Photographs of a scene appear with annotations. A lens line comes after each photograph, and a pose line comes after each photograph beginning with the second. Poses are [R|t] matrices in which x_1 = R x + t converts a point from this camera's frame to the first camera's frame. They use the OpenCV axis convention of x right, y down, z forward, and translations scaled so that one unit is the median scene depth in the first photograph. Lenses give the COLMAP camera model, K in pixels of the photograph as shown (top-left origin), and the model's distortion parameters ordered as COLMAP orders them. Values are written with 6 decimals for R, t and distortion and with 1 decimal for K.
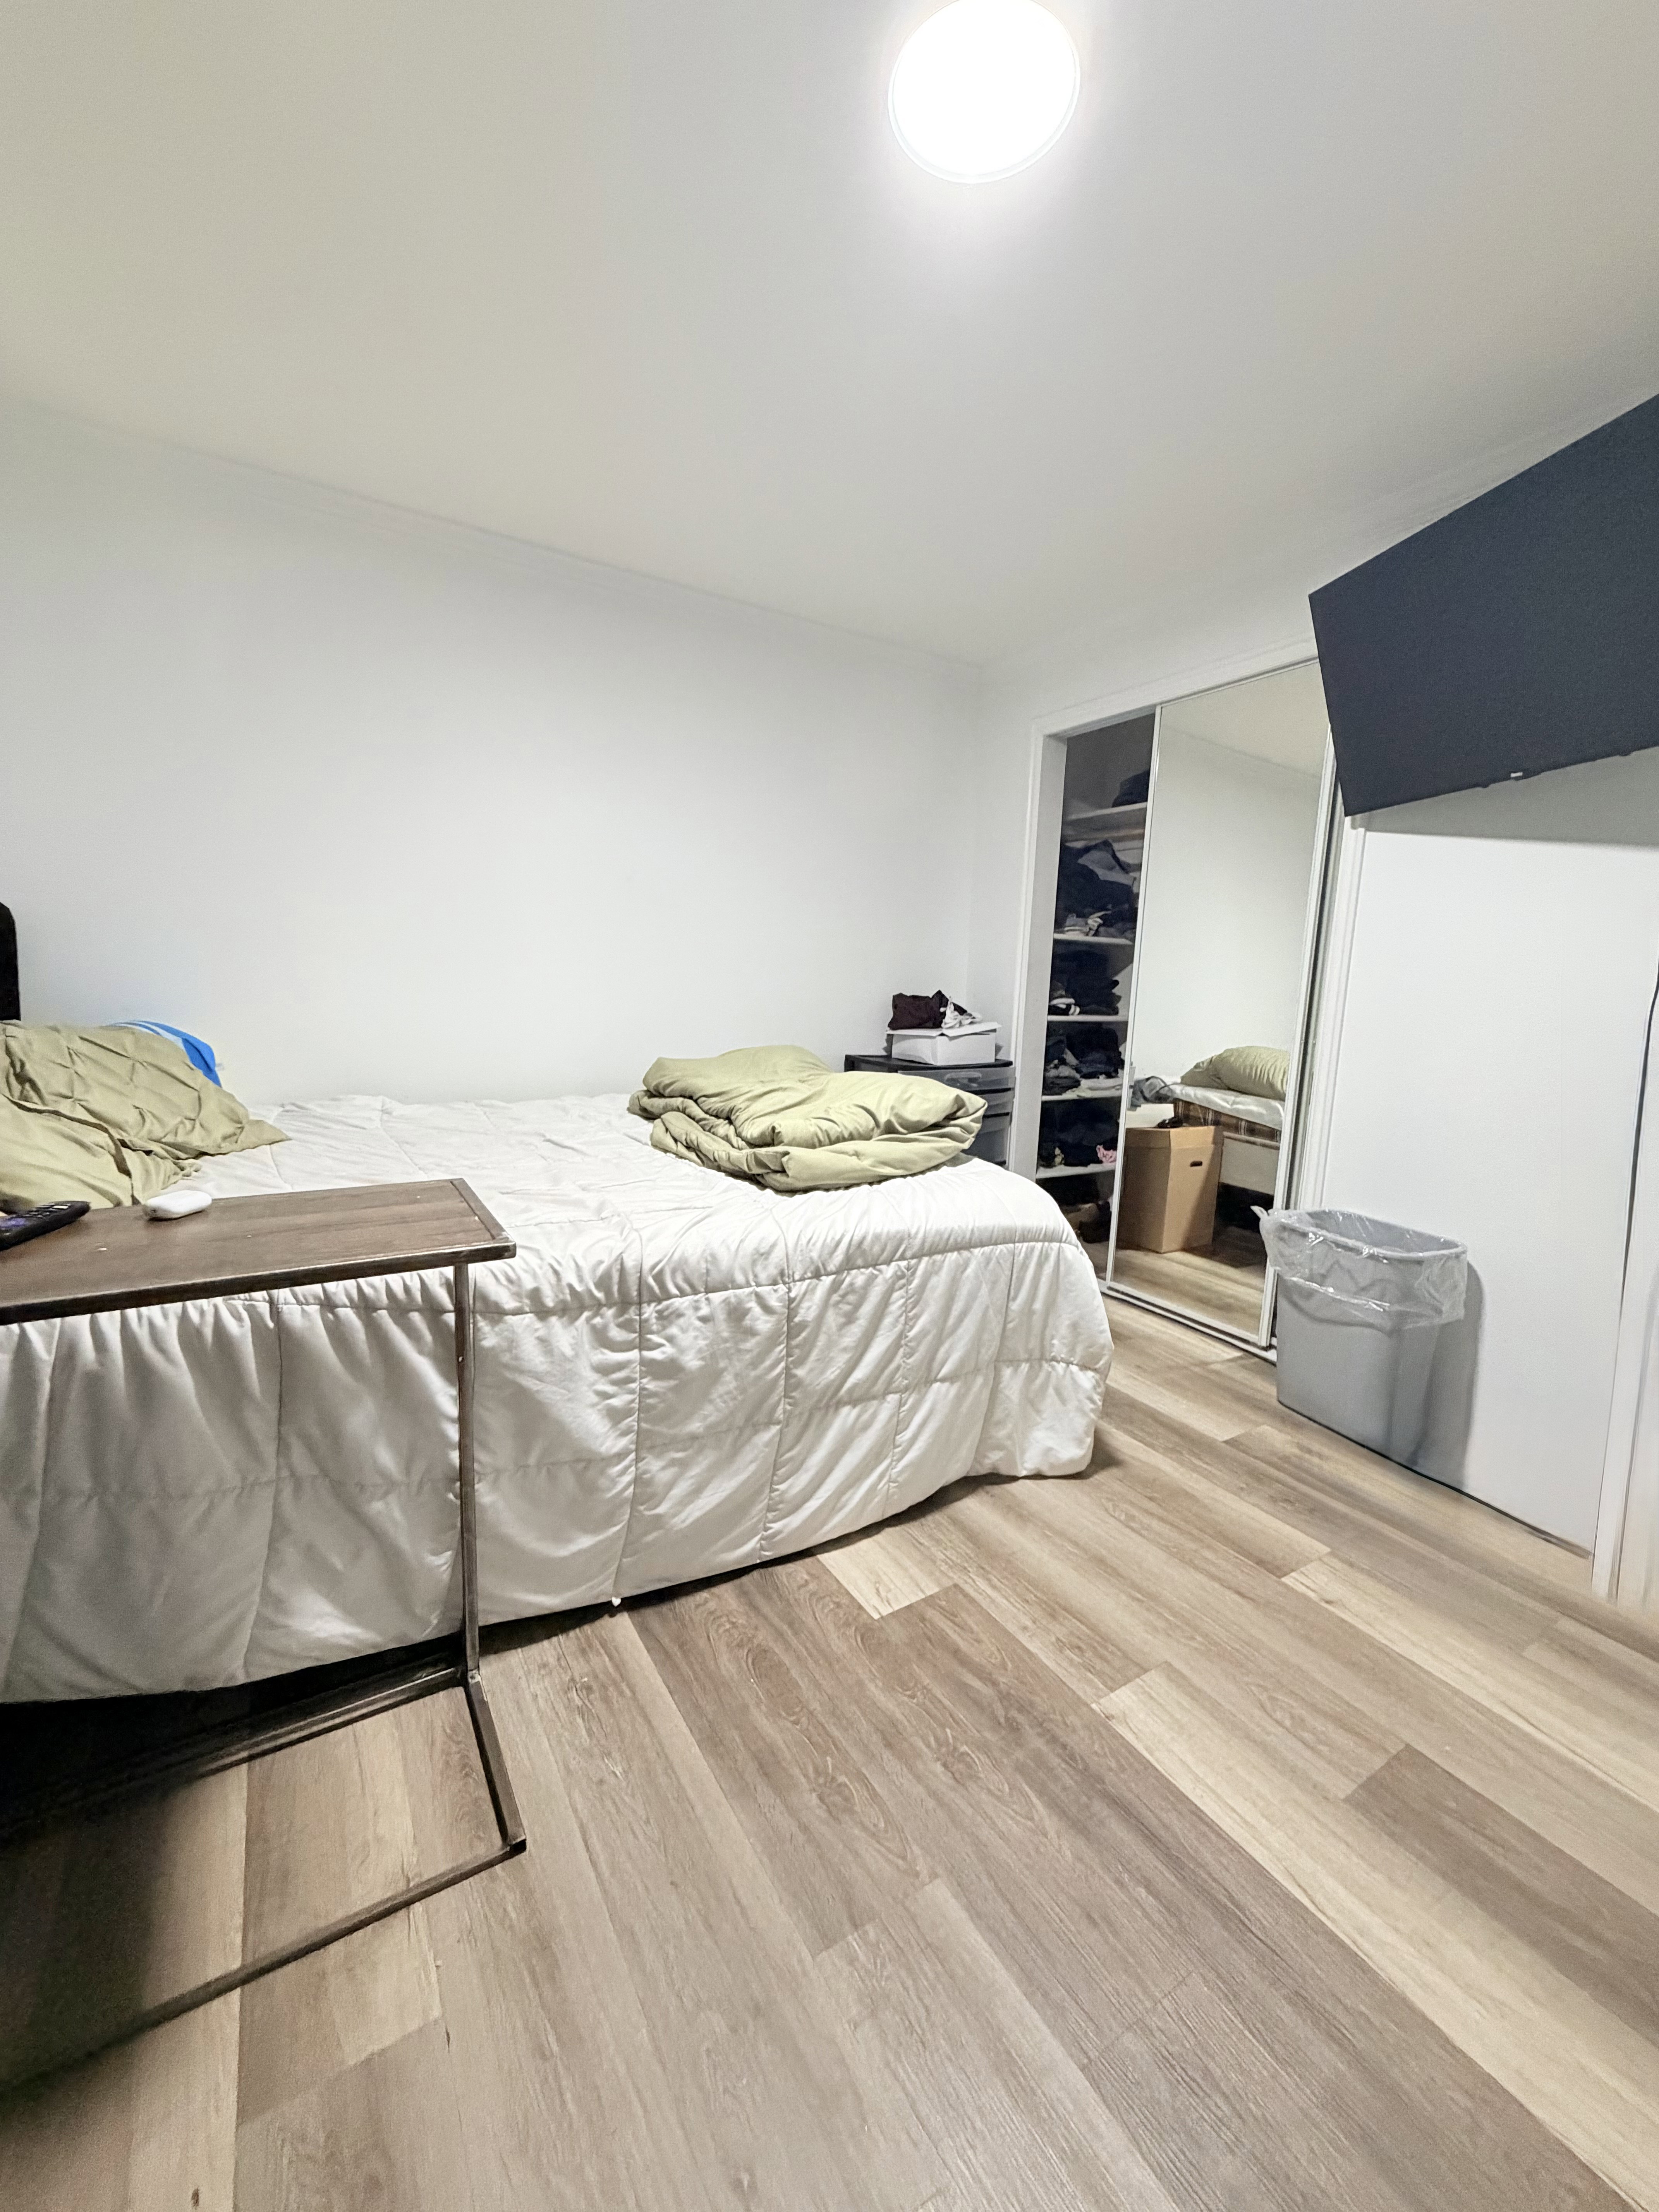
lens RADIAL K [[884.5, 0, 830.0], [0, 884.5, 1108.9], [0, 0, 1]] dist [0.000190, 0.000236]
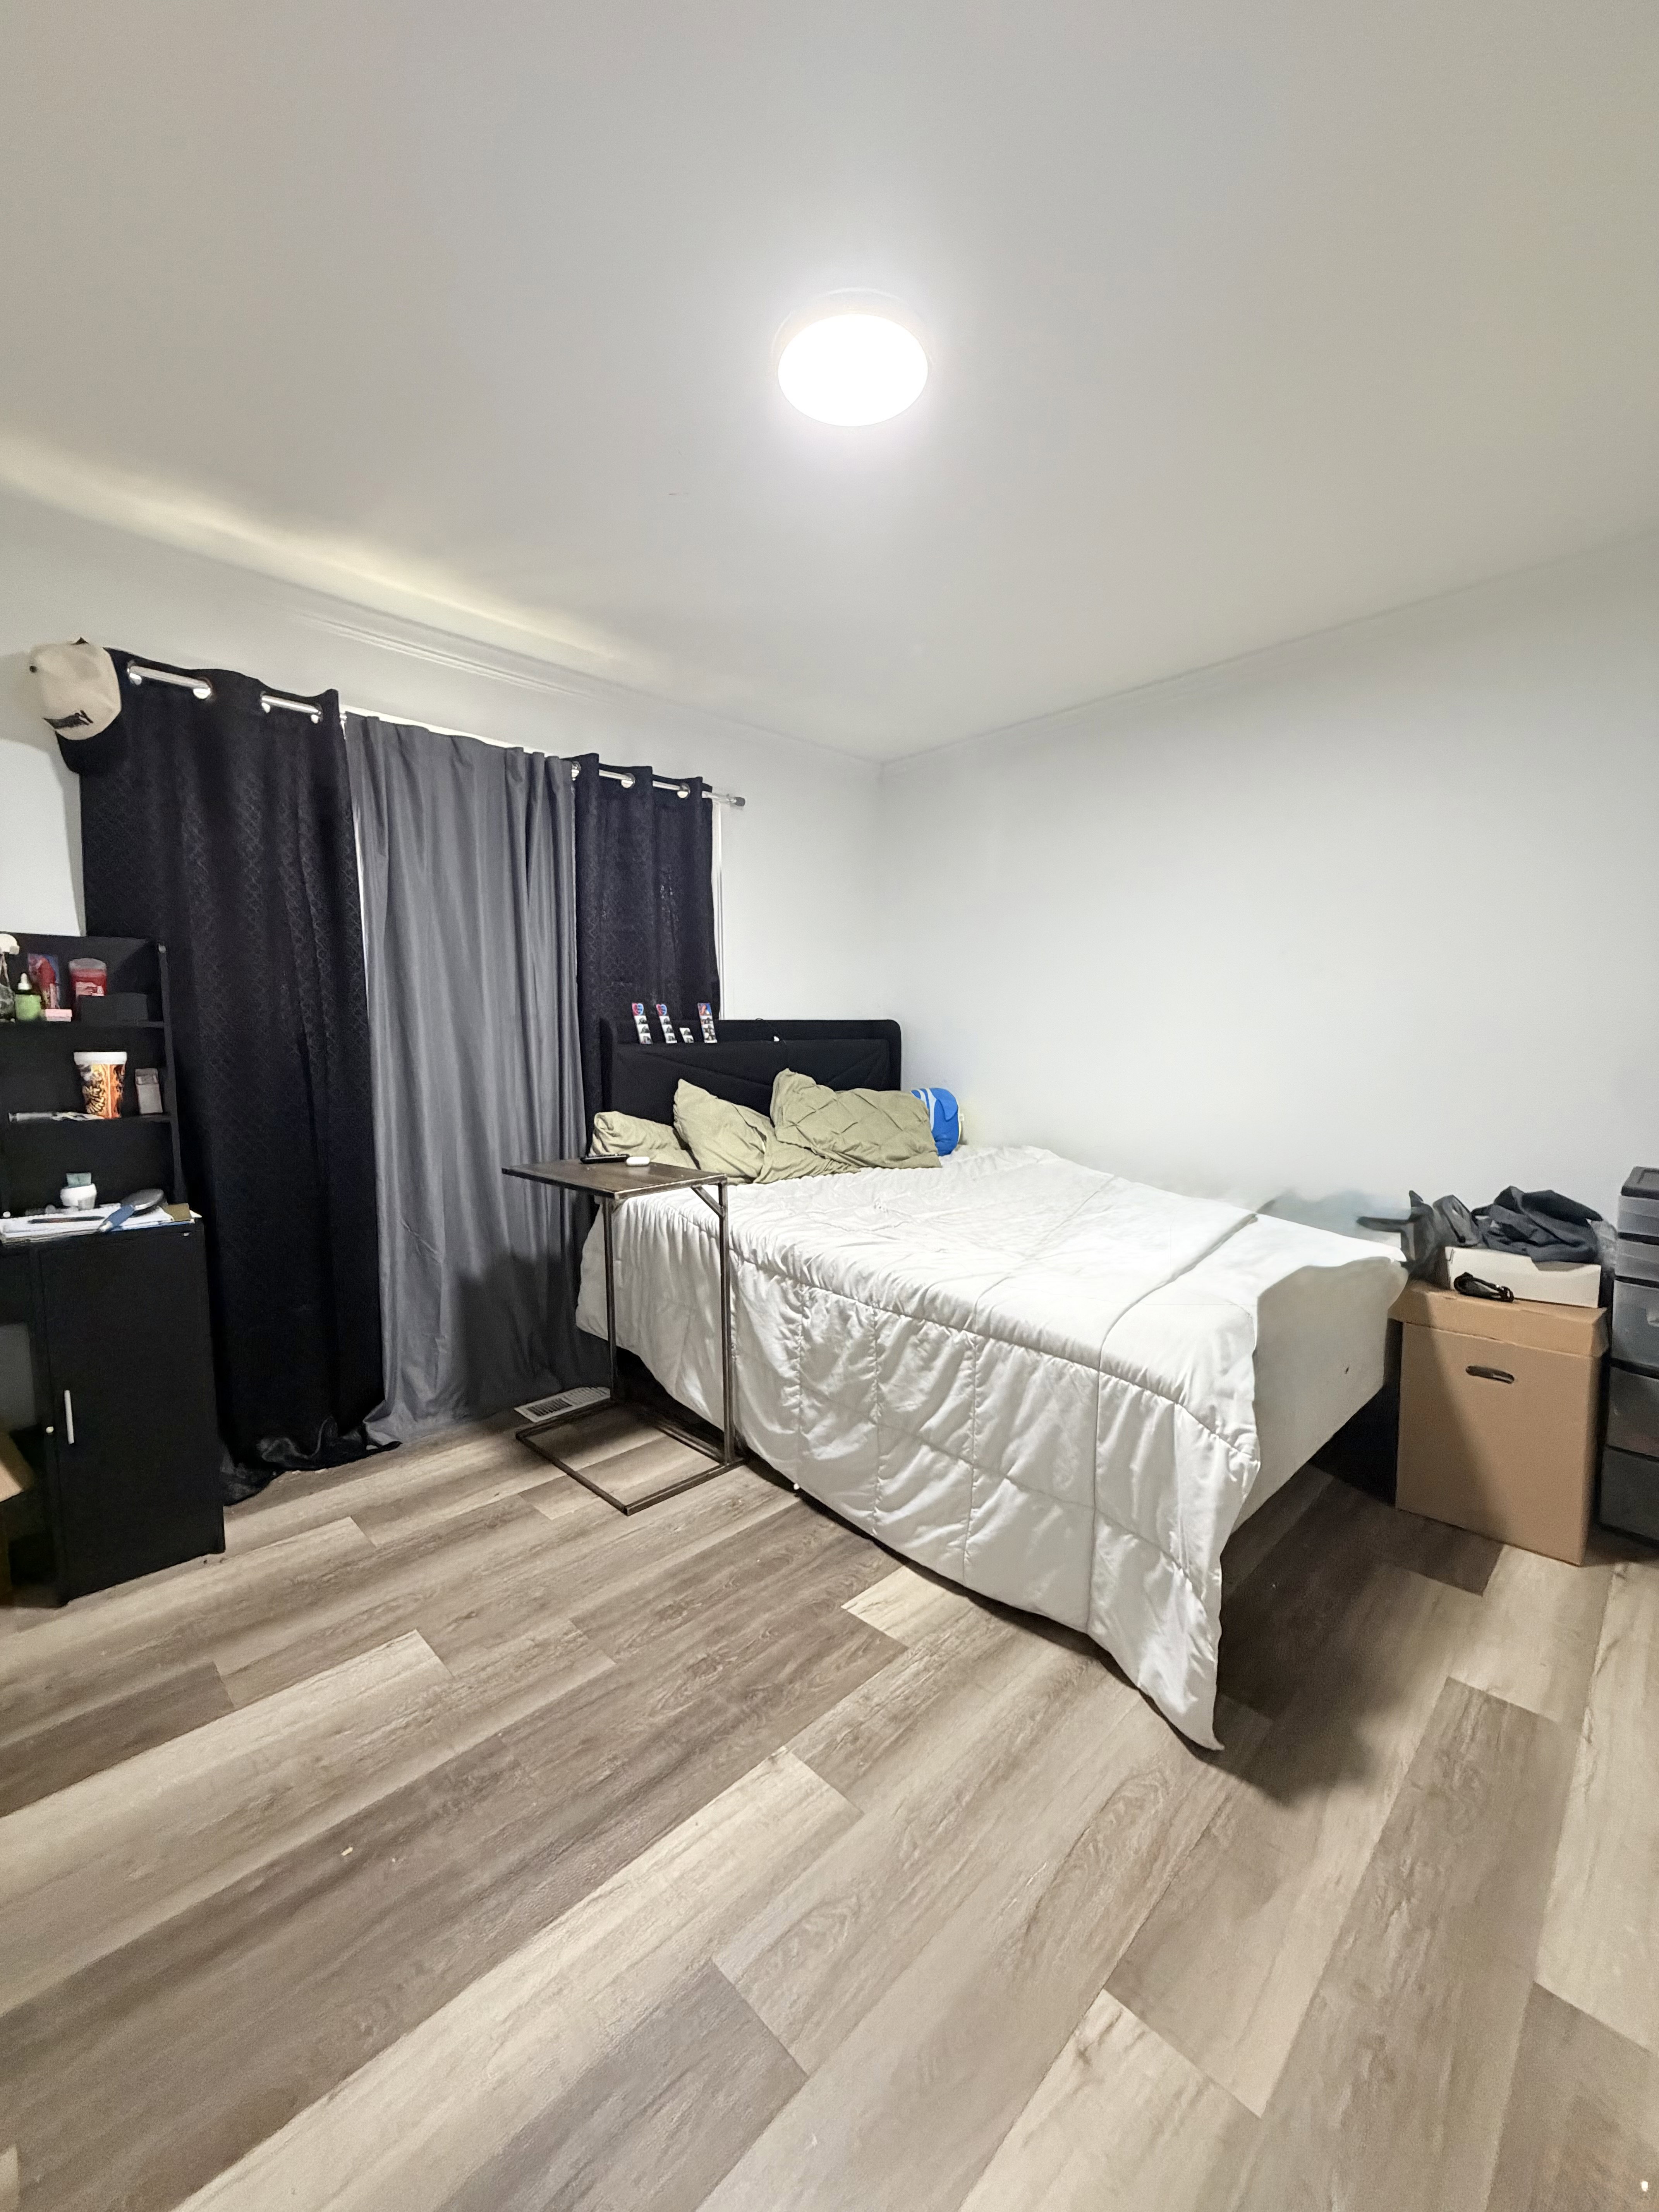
lens RADIAL K [[884.5, 0, 830.0], [0, 884.5, 1108.9], [0, 0, 1]] dist [0.000190, 0.000236]
pose [[0.222075, 0.044556, -0.974011, 1.141657], [-0.121203, 0.992469, 0.017766, -0.093431], [0.967467, 0.114108, 0.225803, 0.638769]]
